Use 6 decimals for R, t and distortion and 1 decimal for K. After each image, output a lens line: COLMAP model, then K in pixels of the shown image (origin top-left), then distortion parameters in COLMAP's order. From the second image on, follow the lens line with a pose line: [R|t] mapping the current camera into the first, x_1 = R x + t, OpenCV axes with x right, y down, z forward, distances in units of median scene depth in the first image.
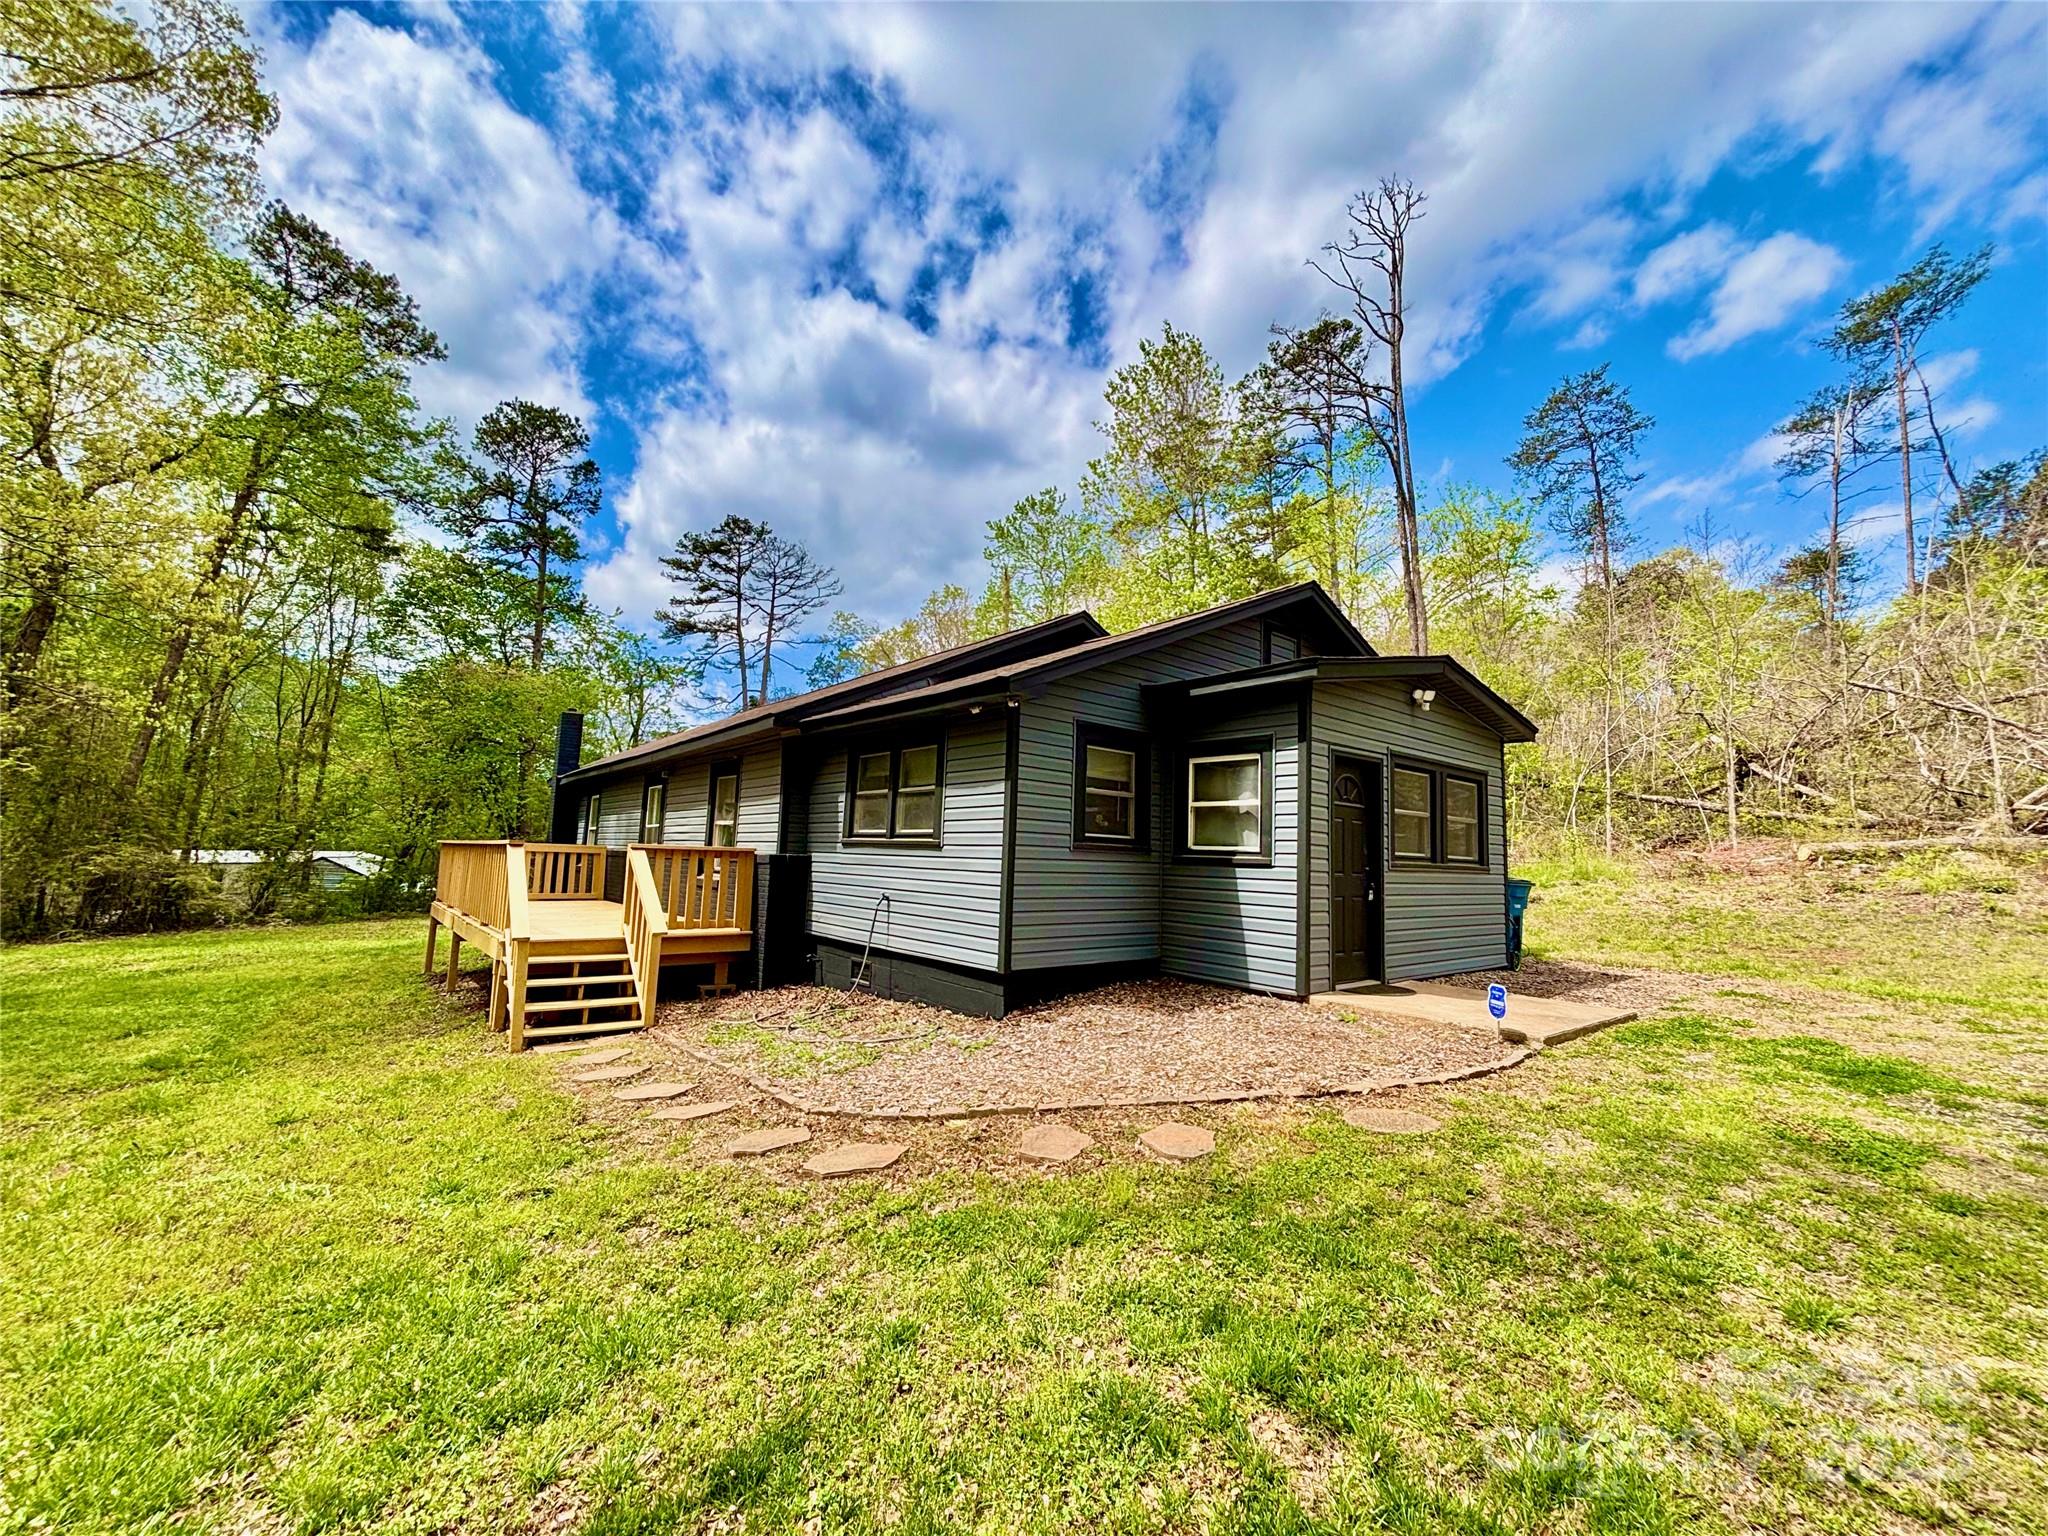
lens RADIAL K [[836.5, 0, 1011.9], [0, 836.5, 765.6], [0, 0, 1]] dist [-0.004438, -0.000728]
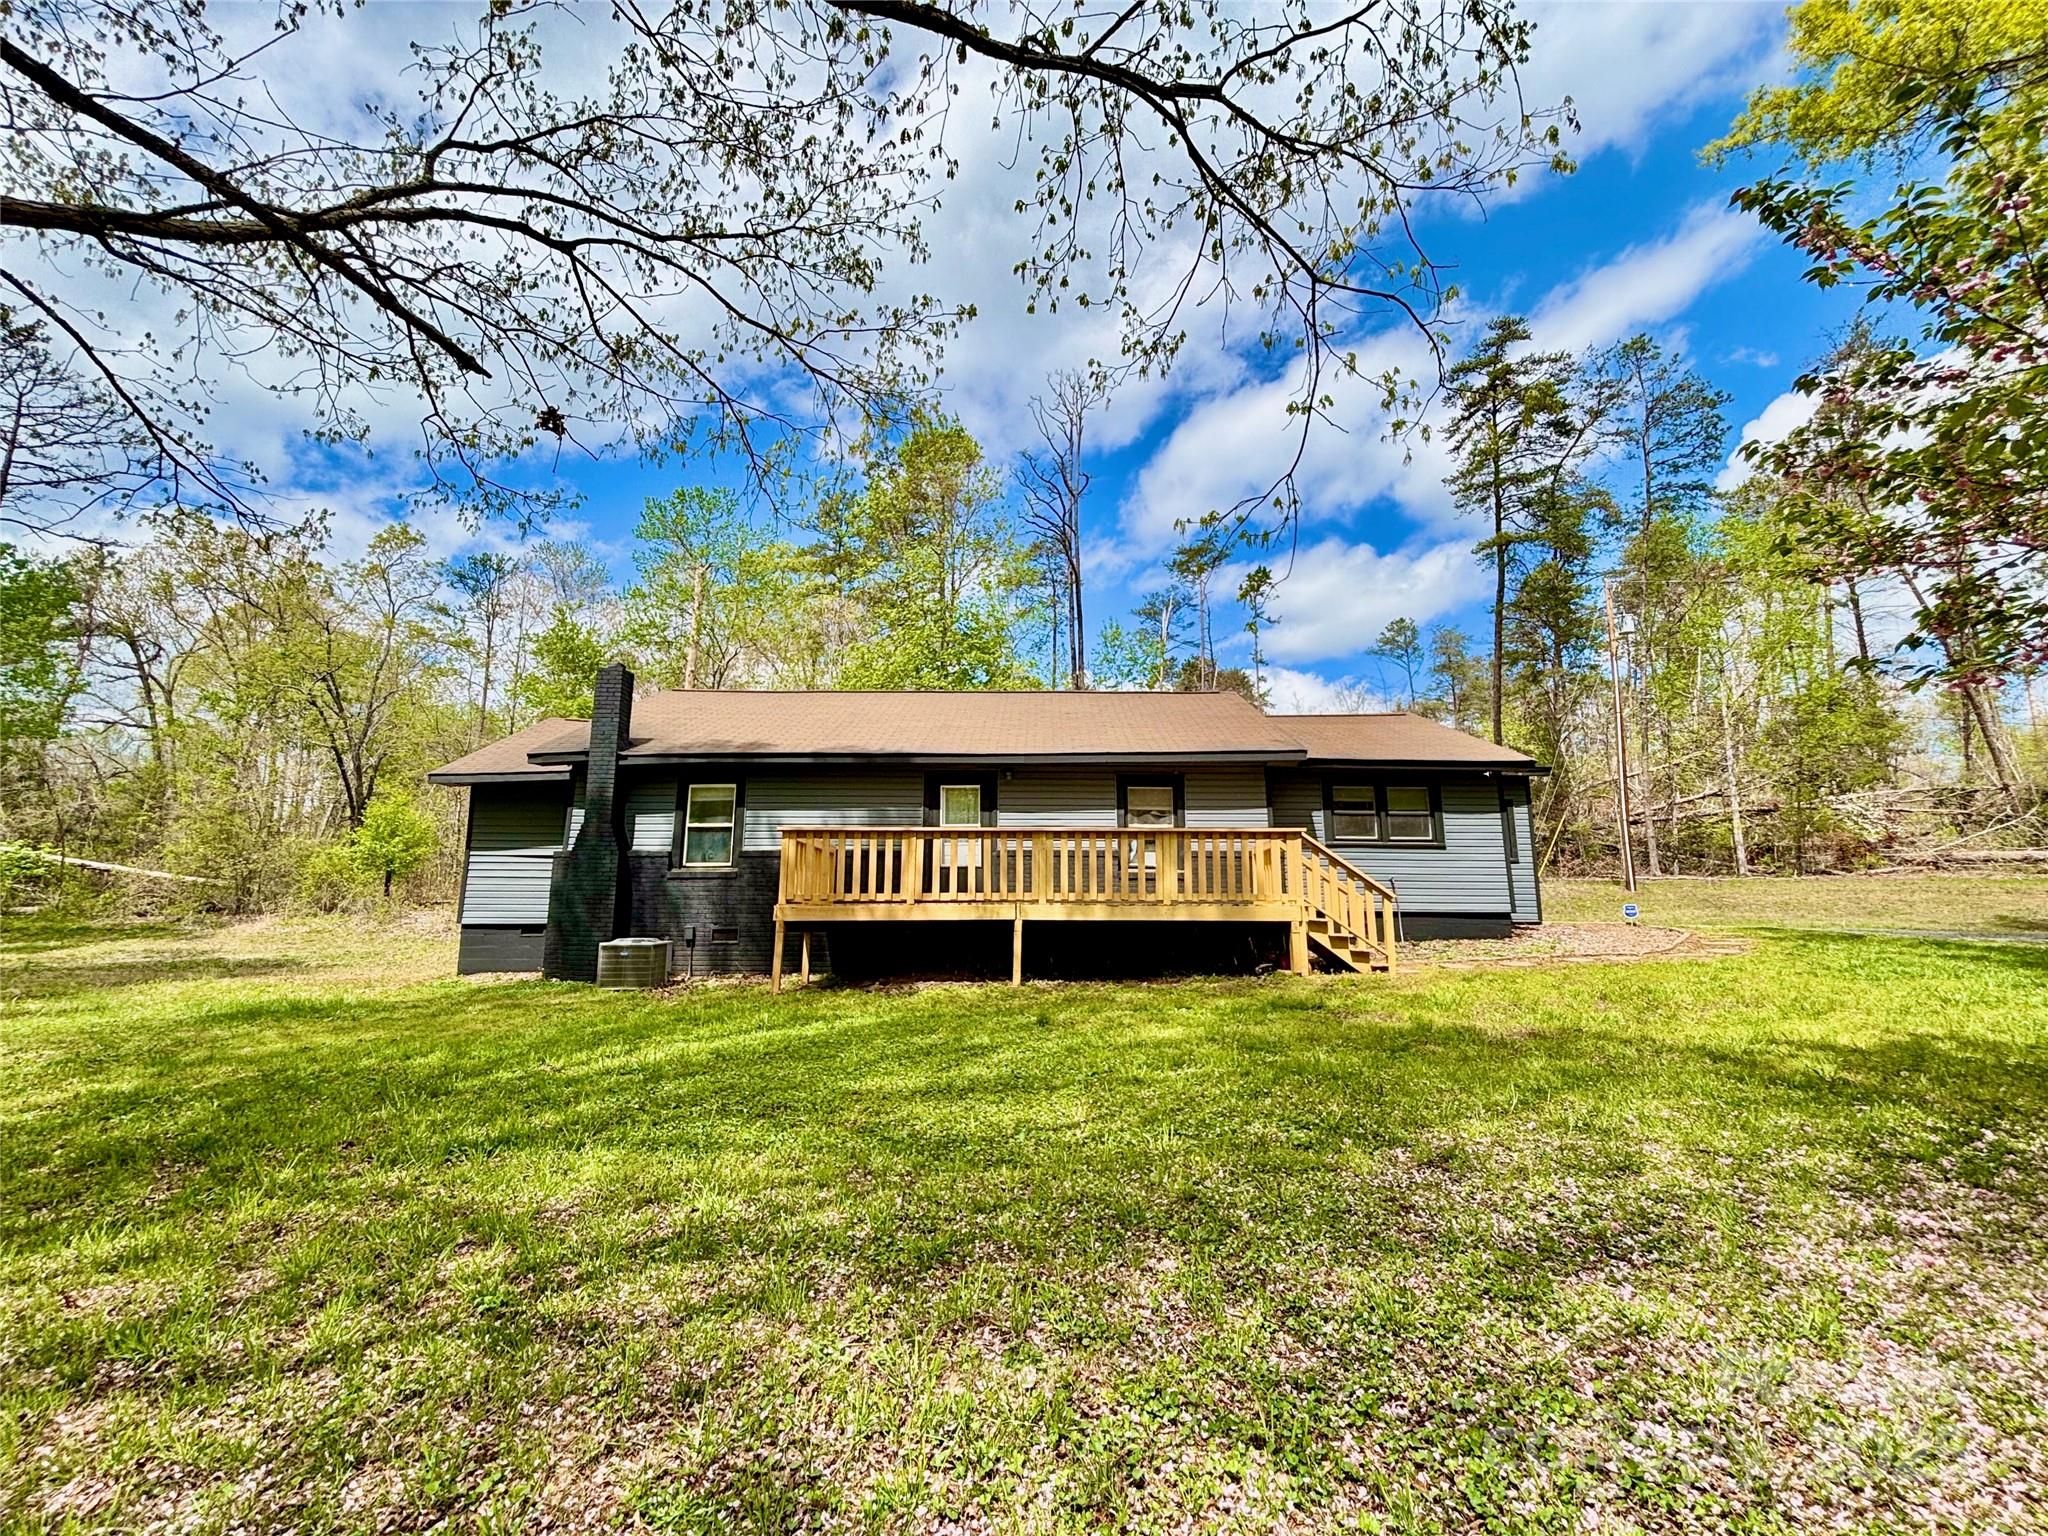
lens RADIAL K [[887.1, 0, 1028.6], [0, 887.1, 758.4], [0, 0, 1]] dist [-0.003789, 0.002881]
pose [[0.644167, 0.115573, 0.756103, -1.616186], [-0.074403, 0.993299, -0.088442, 0.110744], [-0.761258, 0.000715, 0.648449, 0.368753]]
